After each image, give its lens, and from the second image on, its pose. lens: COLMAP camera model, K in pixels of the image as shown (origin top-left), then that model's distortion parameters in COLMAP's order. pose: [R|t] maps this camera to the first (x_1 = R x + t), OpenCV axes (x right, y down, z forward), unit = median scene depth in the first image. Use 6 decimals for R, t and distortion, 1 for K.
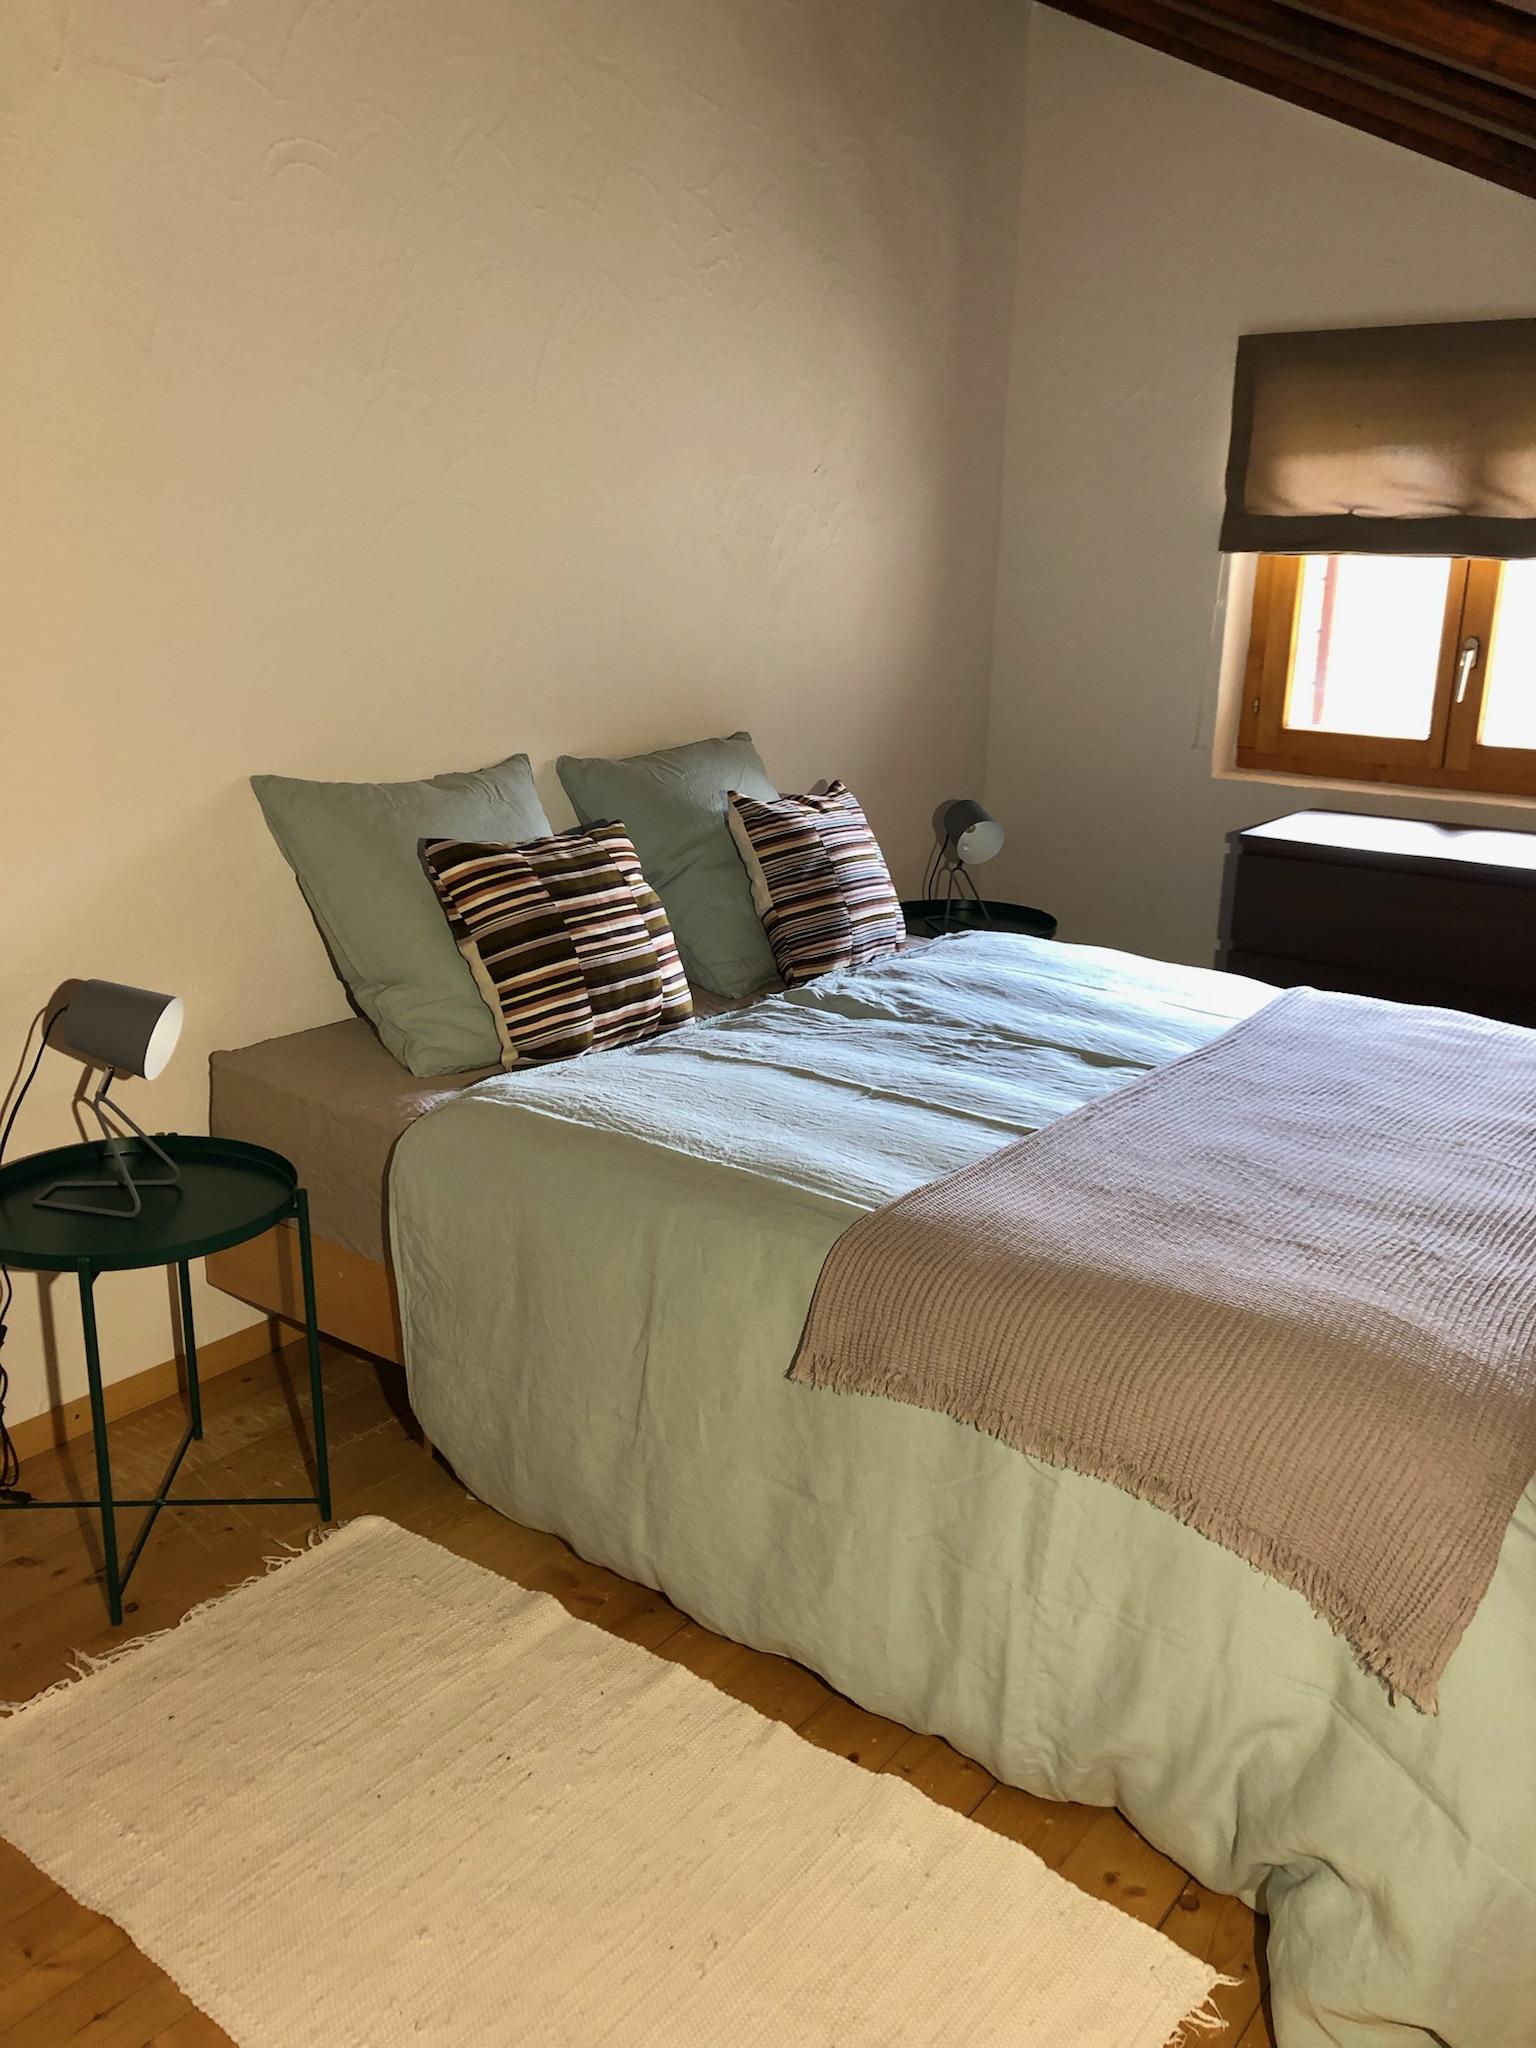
lens RADIAL K [[1670.0, 0, 770.7], [0, 1670.0, 1040.3], [0, 0, 1]] dist [0.009407, 0.015424]
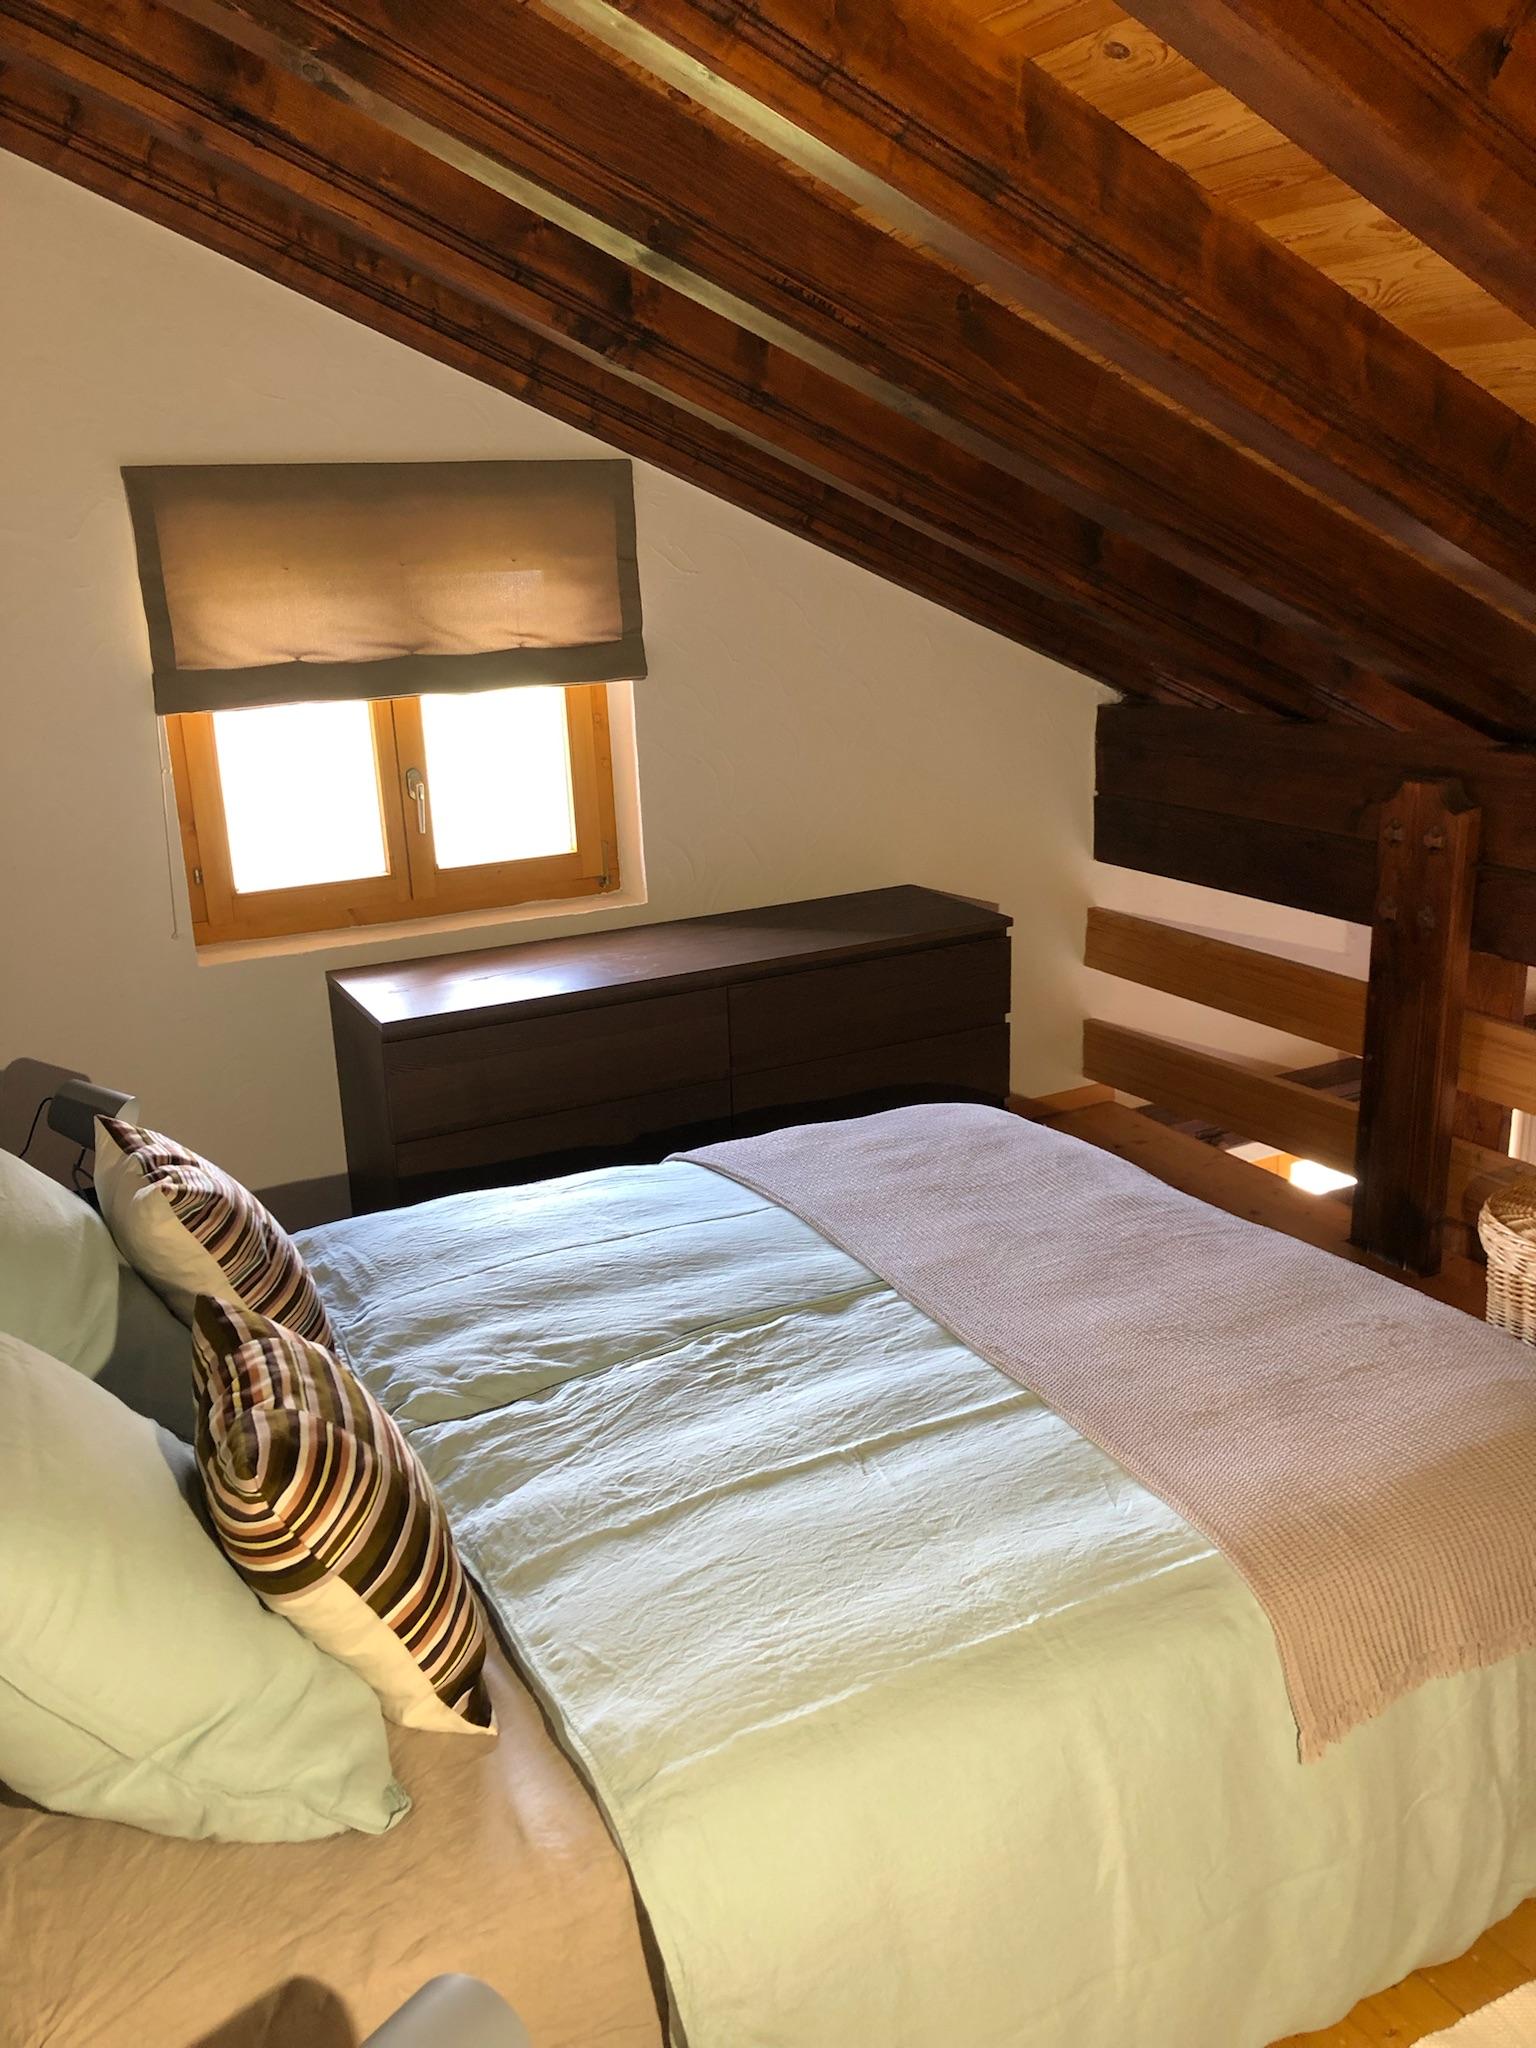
lens RADIAL K [[1649.5, 0, 768.0], [0, 1649.5, 1024.0], [0, 0, 1]] dist [0.002807, 0.009065]
pose [[0.439926, -0.288521, 0.850424, -0.536279], [0.297692, 0.940292, 0.165014, -0.287267], [-0.847257, 0.180571, 0.499549, 0.521553]]
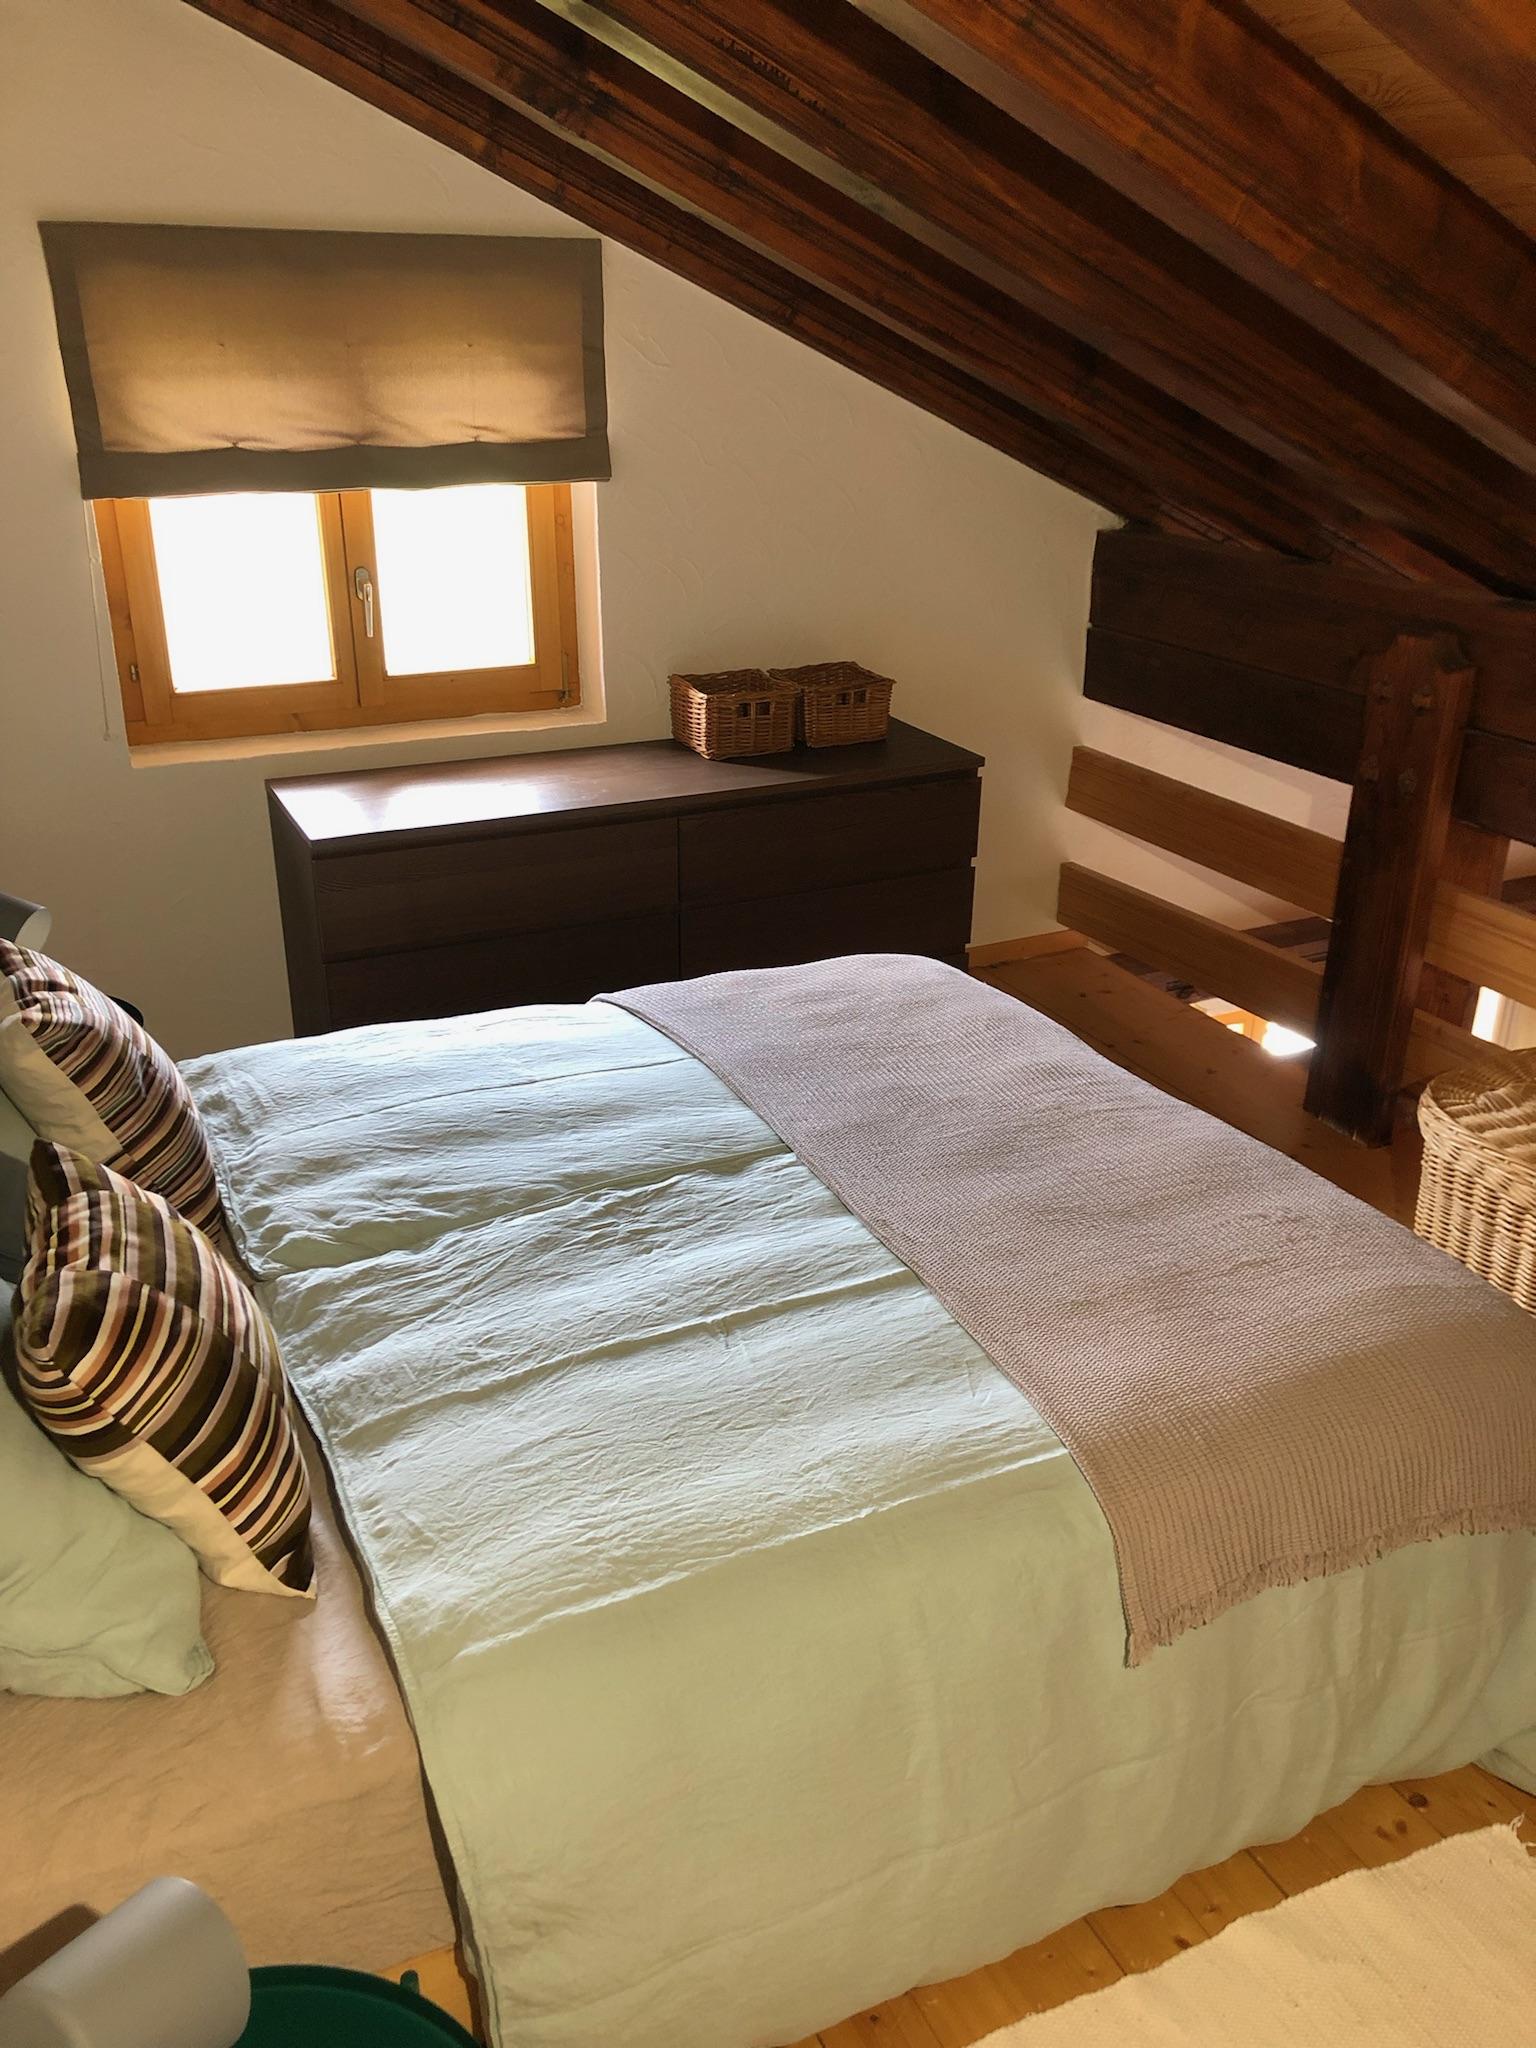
lens RADIAL K [[1644.5, 0, 772.9], [0, 1644.5, 1037.2], [0, 0, 1]] dist [0.009095, -0.001047]
pose [[0.465633, -0.370132, 0.803858, -0.469835], [0.253107, 0.926093, 0.279802, -0.287034], [-0.848011, 0.073177, 0.524903, 0.483881]]
